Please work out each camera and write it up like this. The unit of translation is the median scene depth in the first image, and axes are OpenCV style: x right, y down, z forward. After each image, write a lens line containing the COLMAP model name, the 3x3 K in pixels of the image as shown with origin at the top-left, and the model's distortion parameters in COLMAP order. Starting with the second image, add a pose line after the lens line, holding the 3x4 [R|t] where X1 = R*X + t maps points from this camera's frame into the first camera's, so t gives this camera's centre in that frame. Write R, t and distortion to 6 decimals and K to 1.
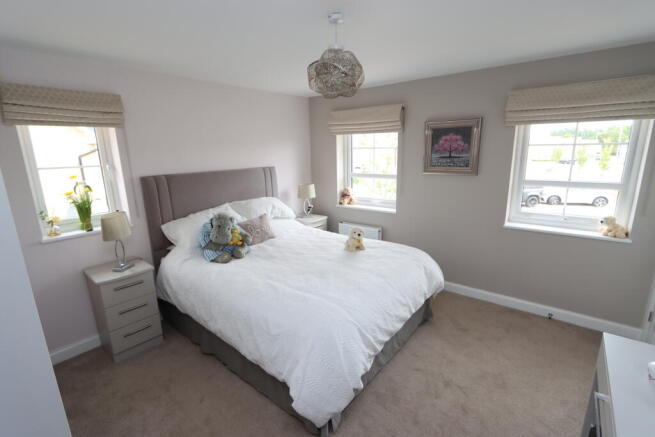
lens RADIAL K [[309.8, 0, 327.4], [0, 309.8, 222.4], [0, 0, 1]] dist [-0.017650, -0.000965]
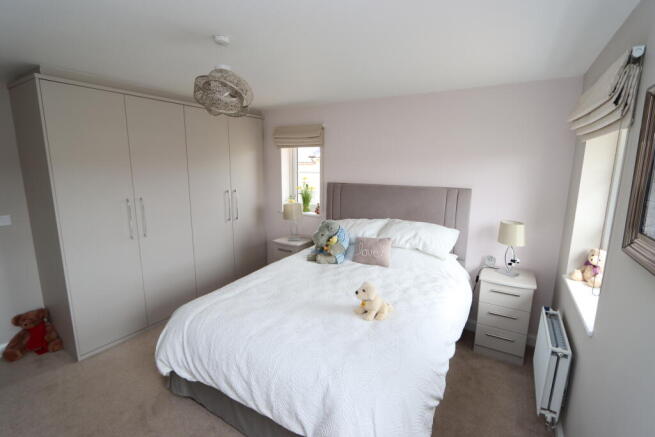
lens RADIAL K [[309.8, 0, 326.0], [0, 309.8, 215.4], [0, 0, 1]] dist [-0.017650, -0.000965]
pose [[0.111297, 0.179300, -0.977479, 0.774285], [-0.240826, 0.959138, 0.148515, -0.217174], [0.964166, 0.218873, 0.149930, 0.851780]]
